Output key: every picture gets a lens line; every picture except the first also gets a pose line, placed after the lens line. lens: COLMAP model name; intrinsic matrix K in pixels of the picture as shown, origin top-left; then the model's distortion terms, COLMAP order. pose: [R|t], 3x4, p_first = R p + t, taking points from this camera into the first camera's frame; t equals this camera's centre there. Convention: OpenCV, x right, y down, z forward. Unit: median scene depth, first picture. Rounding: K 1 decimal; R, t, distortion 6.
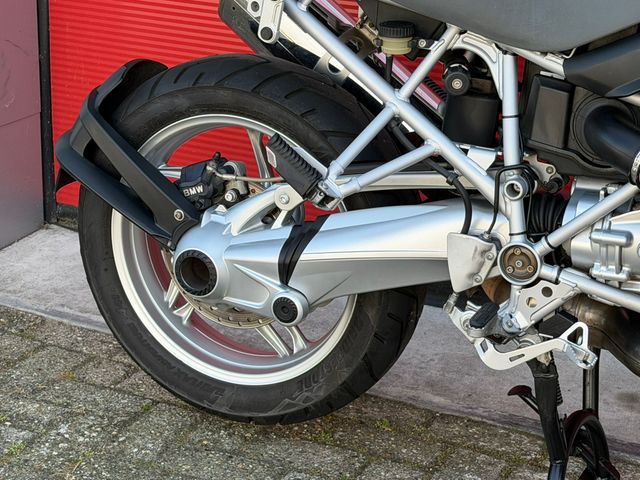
lens RADIAL K [[1434.8, 0, 320.0], [0, 1434.8, 240.0], [0, 0, 1]] dist [0.157753, 0.174447]
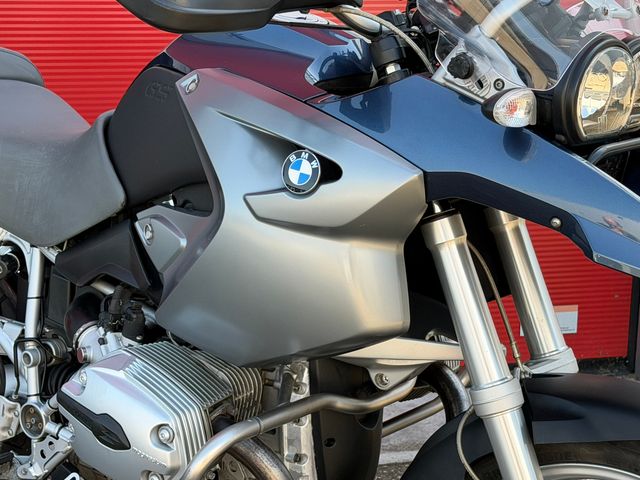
lens RADIAL K [[1358.5, 0, 321.8], [0, 1358.5, 249.7], [0, 0, 1]] dist [0.136983, 0.138494]
pose [[0.979699, 0.029270, -0.198324, 0.586656], [-0.050088, 0.993647, -0.100781, -0.021673], [0.194114, 0.108668, 0.974941, -0.077482]]
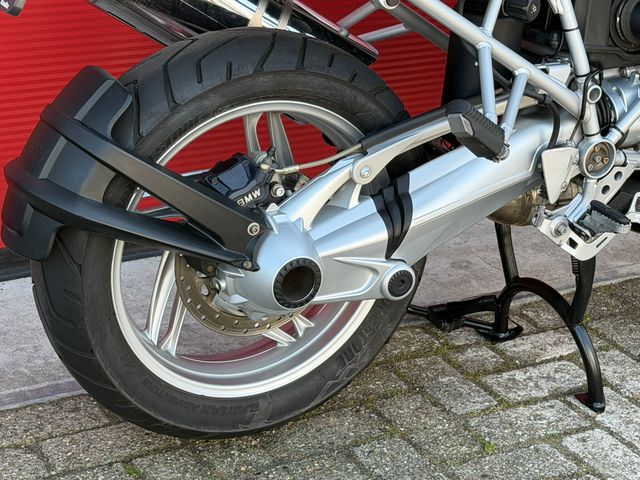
lens RADIAL K [[1434.8, 0, 320.0], [0, 1434.8, 240.0], [0, 0, 1]] dist [0.157753, 0.174447]
pose [[0.580193, -0.325091, 0.746787, -0.807492], [0.242112, 0.944282, 0.222964, -0.216937], [-0.777662, 0.051444, 0.626575, 0.476852]]
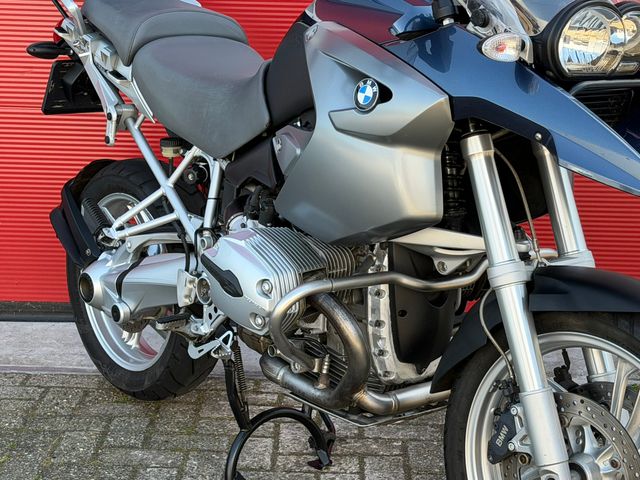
lens RADIAL K [[1358.5, 0, 321.8], [0, 1358.5, 249.7], [0, 0, 1]] dist [0.136983, 0.138494]
pose [[0.894429, 0.093234, -0.437383, 0.892331], [-0.143659, 0.986092, -0.083578, 0.077763], [0.423507, 0.137589, 0.895383, -0.288957]]
